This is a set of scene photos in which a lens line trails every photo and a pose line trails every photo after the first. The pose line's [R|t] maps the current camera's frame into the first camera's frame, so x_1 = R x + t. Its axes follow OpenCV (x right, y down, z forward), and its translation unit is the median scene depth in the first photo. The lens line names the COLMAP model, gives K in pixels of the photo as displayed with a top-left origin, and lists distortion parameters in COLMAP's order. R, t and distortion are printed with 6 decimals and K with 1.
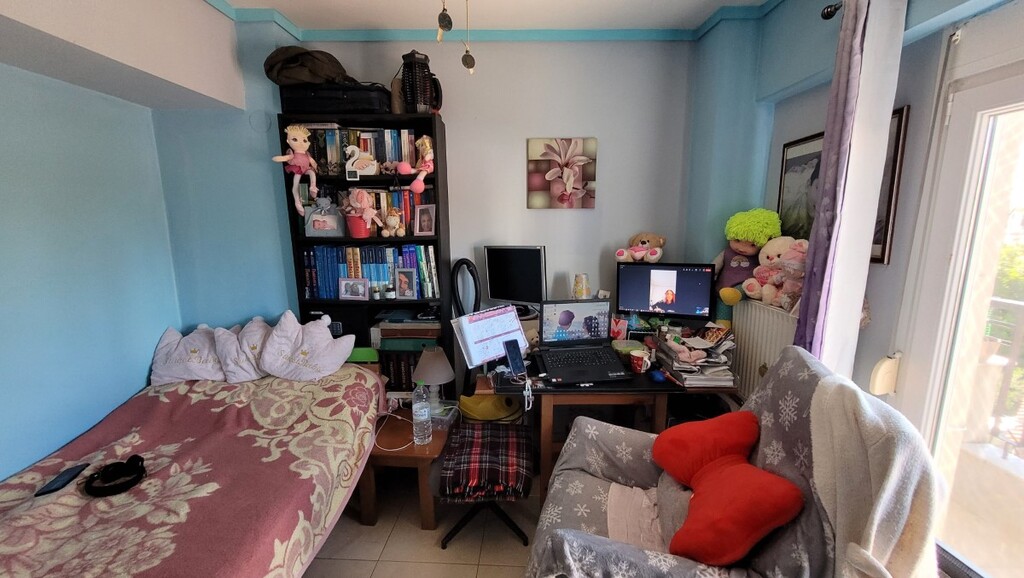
lens RADIAL K [[402.6, 0, 514.7], [0, 402.6, 288.2], [0, 0, 1]] dist [0.002251, 0.000044]
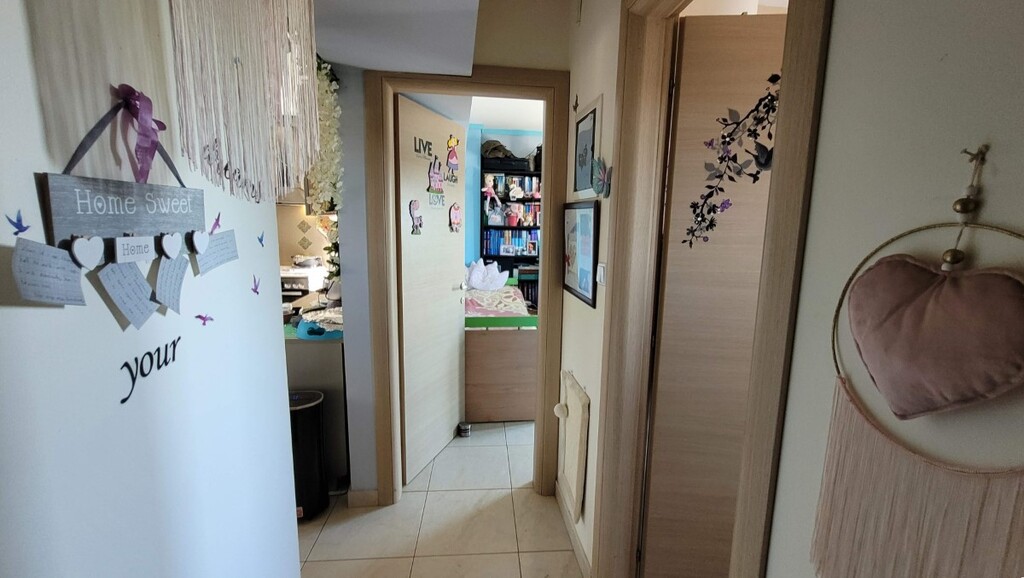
lens RADIAL K [[402.6, 0, 514.7], [0, 402.6, 288.2], [0, 0, 1]] dist [0.002251, 0.000044]
pose [[0.993137, 0.000277, 0.116953, -0.646020], [0.001474, 0.999888, -0.014884, 0.249091], [-0.116944, 0.014954, 0.993026, -1.183362]]
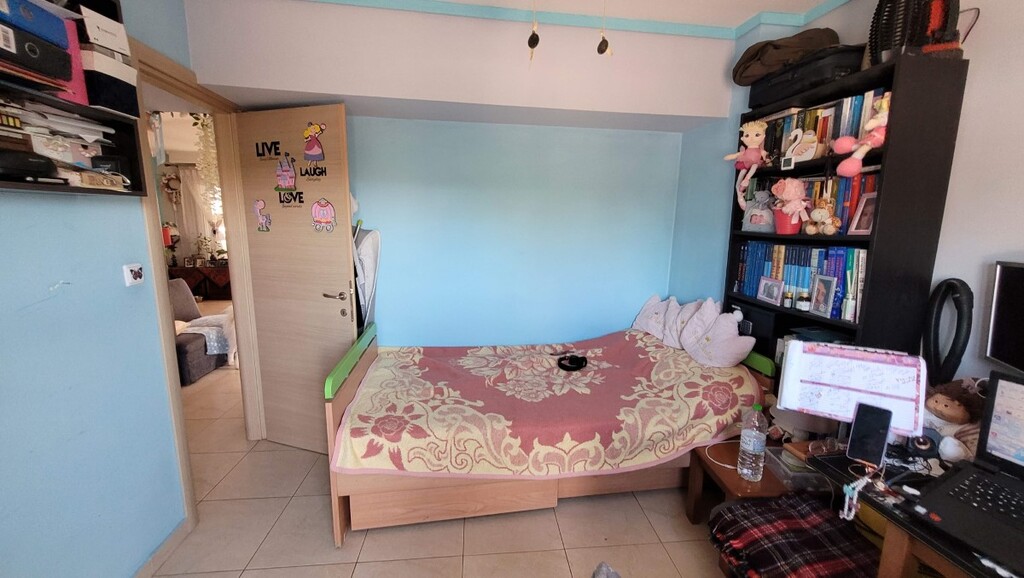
lens RADIAL K [[402.6, 0, 514.7], [0, 402.6, 288.2], [0, 0, 1]] dist [0.002251, 0.000044]
pose [[0.151979, 0.171608, -0.973372, 0.417047], [-0.186991, 0.972019, 0.142173, -0.025943], [0.970534, 0.160405, 0.179815, 0.294832]]
